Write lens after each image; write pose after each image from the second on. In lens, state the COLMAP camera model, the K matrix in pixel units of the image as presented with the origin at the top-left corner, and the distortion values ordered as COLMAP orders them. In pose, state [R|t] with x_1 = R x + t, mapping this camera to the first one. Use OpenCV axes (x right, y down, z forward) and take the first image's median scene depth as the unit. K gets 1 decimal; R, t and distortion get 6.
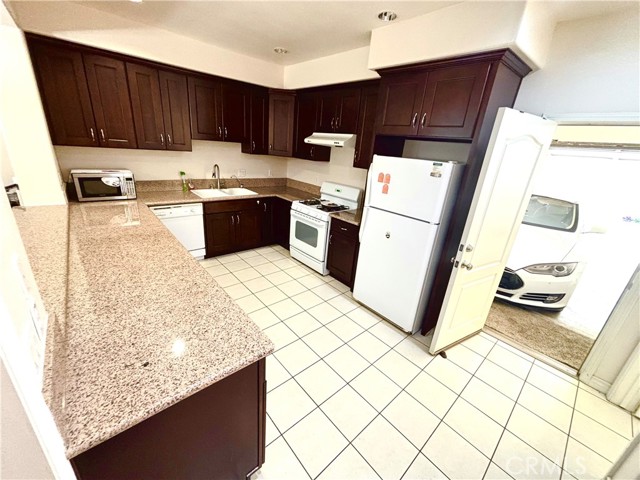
lens RADIAL K [[259.0, 0, 320.0], [0, 259.0, 240.0], [0, 0, 1]] dist [0.002923, -0.000009]
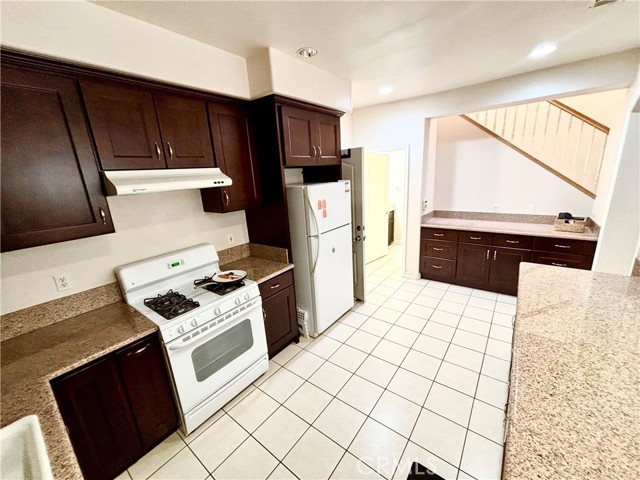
lens RADIAL K [[259.0, 0, 320.0], [0, 259.0, 240.0], [0, 0, 1]] dist [0.002923, -0.000009]
pose [[-0.194955, -0.319434, 0.927337, -0.777958], [0.377203, 0.848344, 0.371523, -0.510276], [-0.905378, 0.422225, -0.044898, 1.110278]]
